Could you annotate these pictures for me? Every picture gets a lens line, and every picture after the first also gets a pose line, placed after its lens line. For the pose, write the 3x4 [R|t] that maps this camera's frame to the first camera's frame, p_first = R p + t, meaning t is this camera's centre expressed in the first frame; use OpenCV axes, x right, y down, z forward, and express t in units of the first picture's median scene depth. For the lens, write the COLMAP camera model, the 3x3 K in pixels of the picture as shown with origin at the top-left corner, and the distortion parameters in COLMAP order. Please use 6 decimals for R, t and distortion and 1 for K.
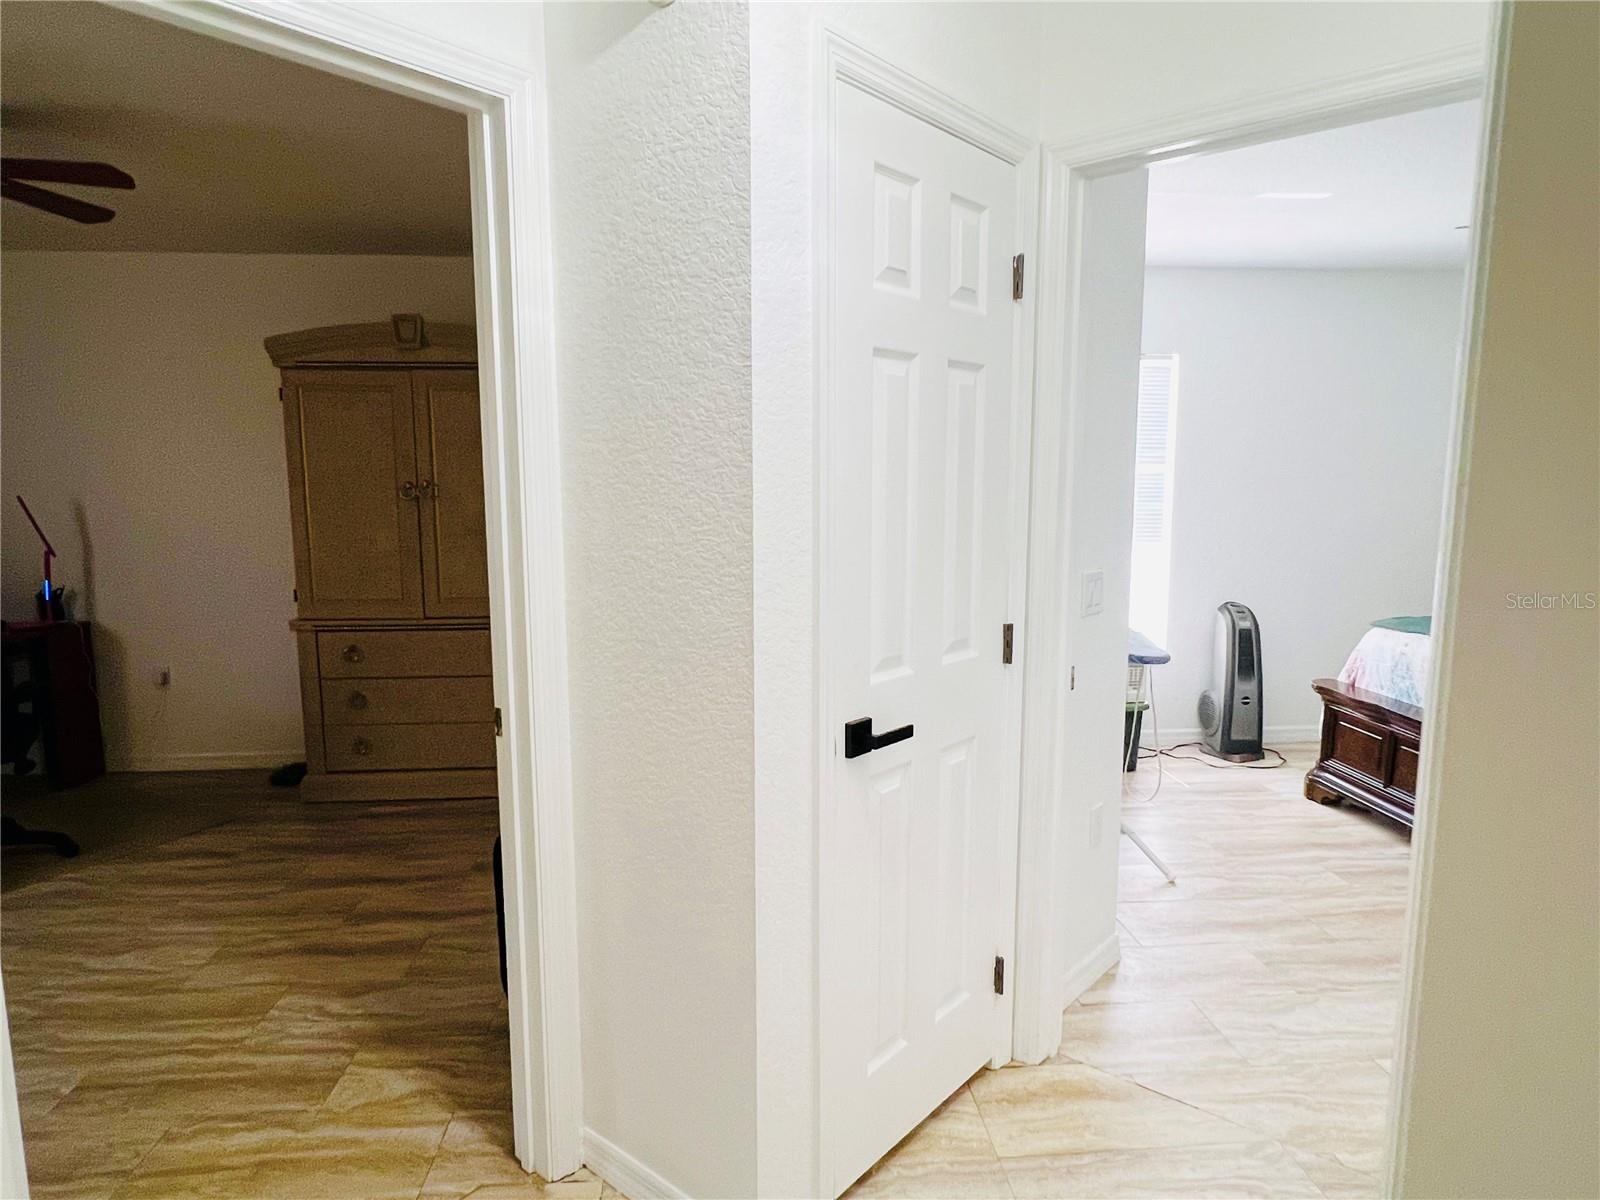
lens RADIAL K [[971.0, 0, 798.3], [0, 971.0, 610.1], [0, 0, 1]] dist [0.000612, -0.001055]
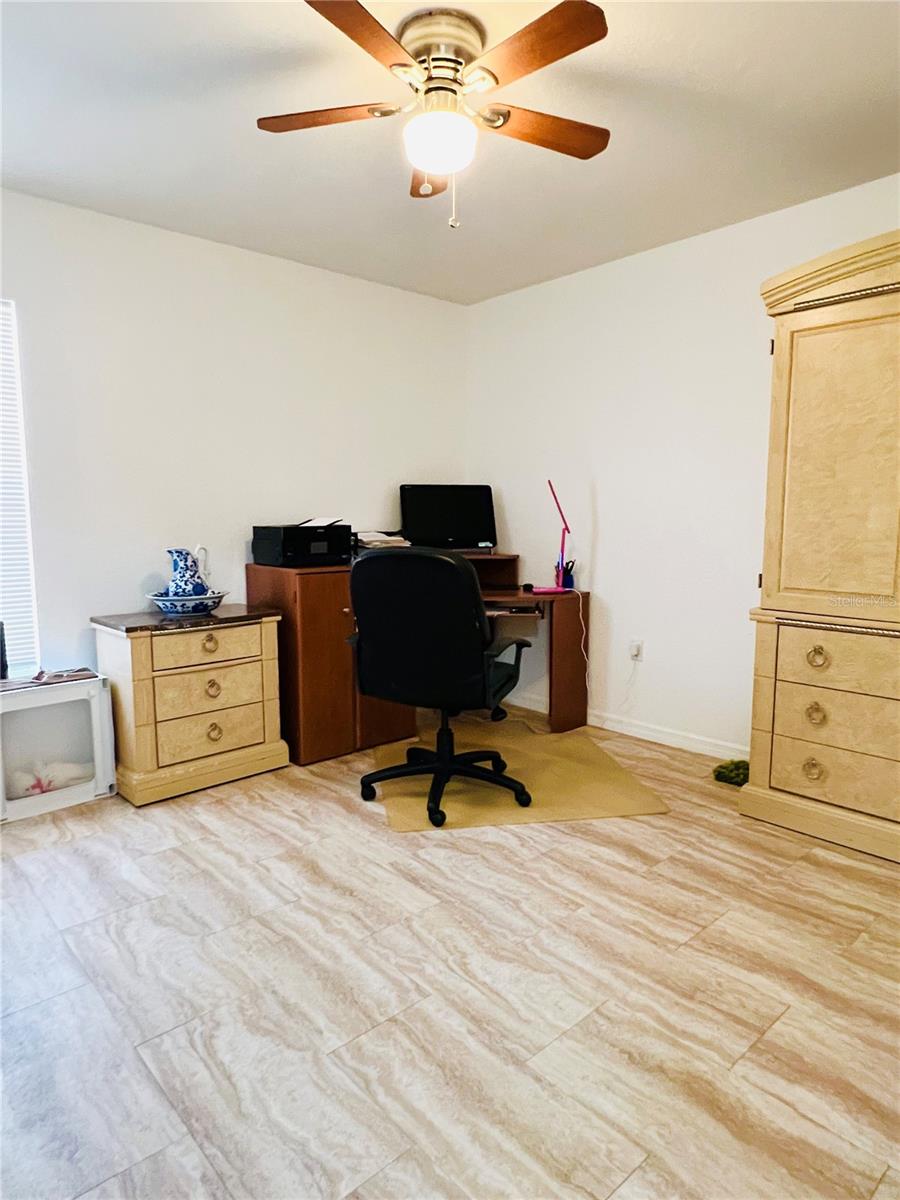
lens RADIAL K [[728.3, 0, 450.0], [0, 728.3, 600.0], [0, 0, 1]] dist [0.000612, -0.001055]
pose [[0.606836, 0.092795, -0.789392, -0.182094], [-0.106428, 0.993704, 0.034997, 0.010010], [0.787669, 0.062776, 0.612892, 0.413055]]
